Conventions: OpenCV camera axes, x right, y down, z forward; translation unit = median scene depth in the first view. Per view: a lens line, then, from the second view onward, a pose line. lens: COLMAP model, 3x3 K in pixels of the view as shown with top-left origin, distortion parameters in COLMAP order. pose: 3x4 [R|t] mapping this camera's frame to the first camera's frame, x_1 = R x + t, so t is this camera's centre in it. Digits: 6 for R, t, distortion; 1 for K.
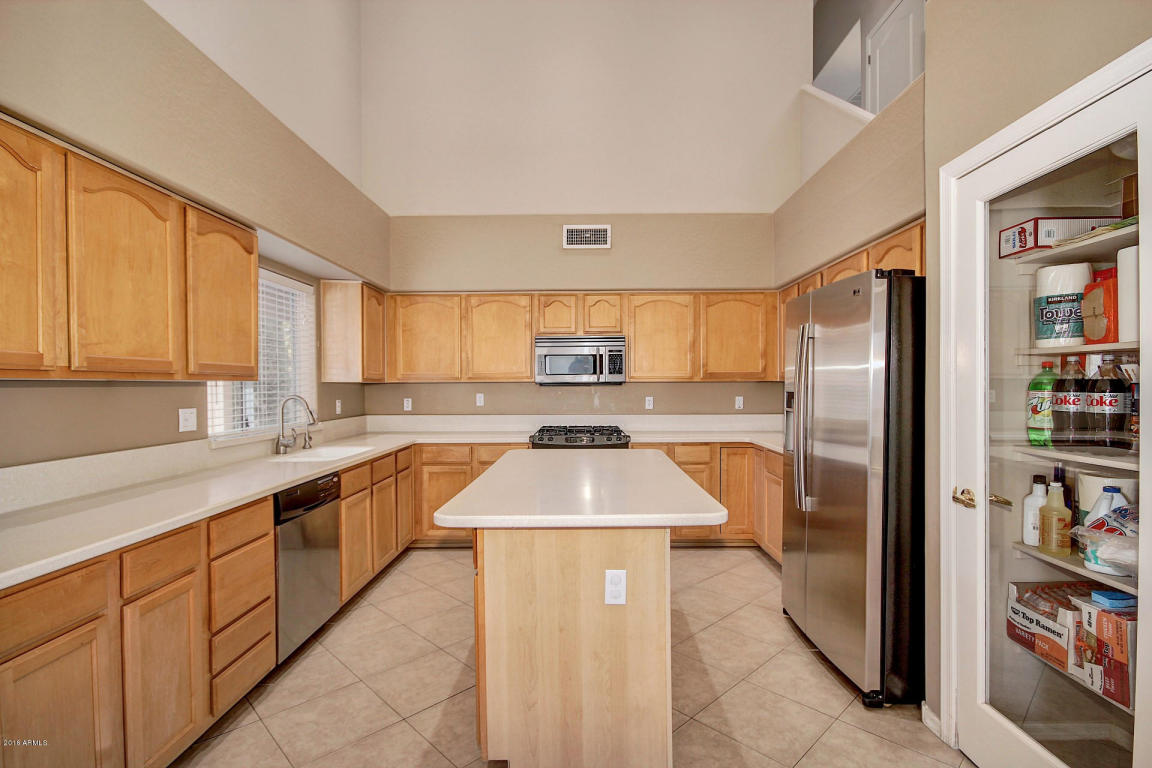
lens RADIAL K [[556.3, 0, 580.0], [0, 556.3, 389.7], [0, 0, 1]] dist [-0.001348, -0.000195]
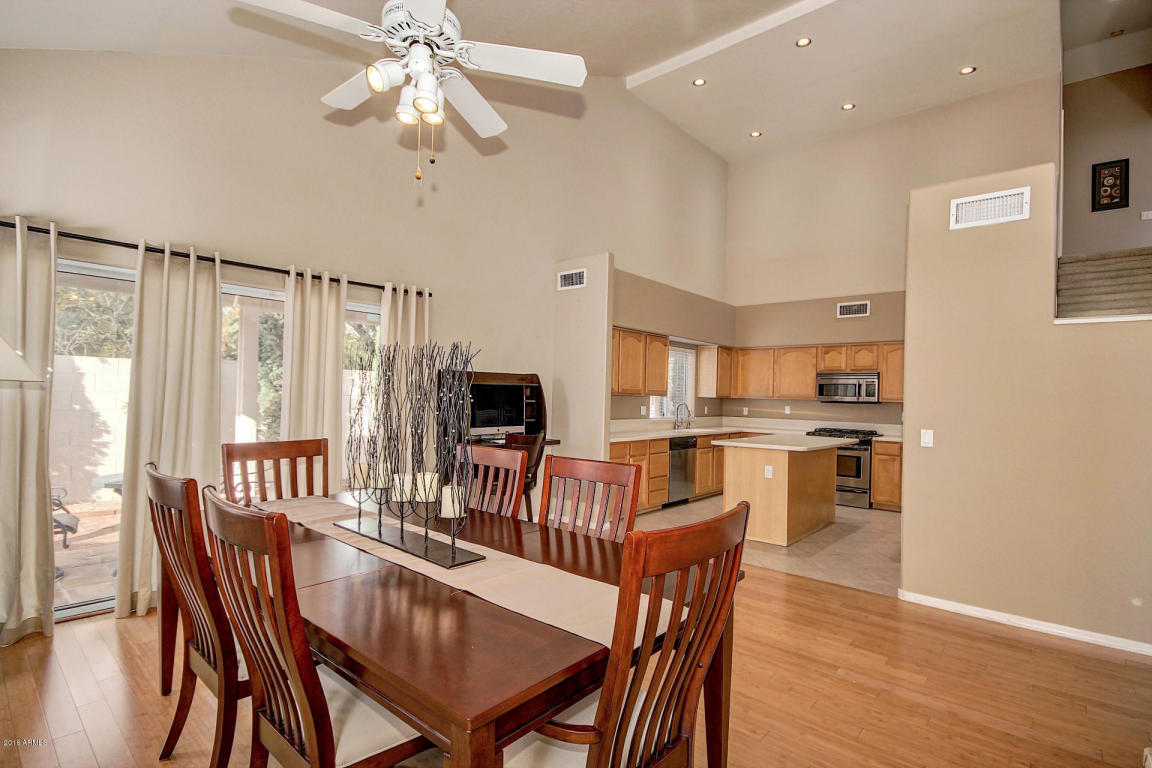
lens RADIAL K [[556.3, 0, 580.0], [0, 556.3, 389.7], [0, 0, 1]] dist [-0.001348, -0.000195]
pose [[0.761757, 0.015699, -0.647672, 0.453678], [-0.034123, 0.999291, -0.015912, 0.004996], [0.646963, 0.034221, 0.761753, -0.709793]]
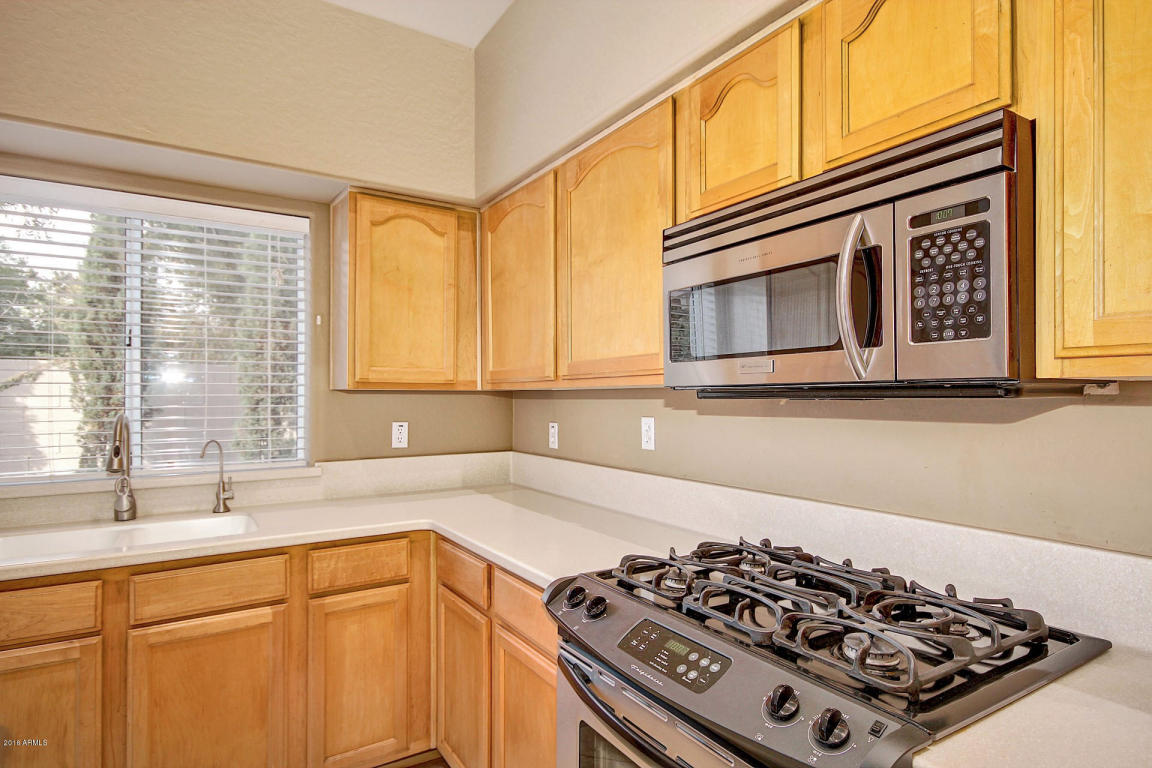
lens RADIAL K [[628.5, 0, 576.0], [0, 628.5, 384.0], [0, 0, 1]] dist [-0.001123, -0.000120]
pose [[0.536041, -0.011091, -0.844119, 0.172122], [-0.011015, 0.999737, -0.020131, -0.007677], [0.844120, 0.020090, 0.535778, 0.786430]]
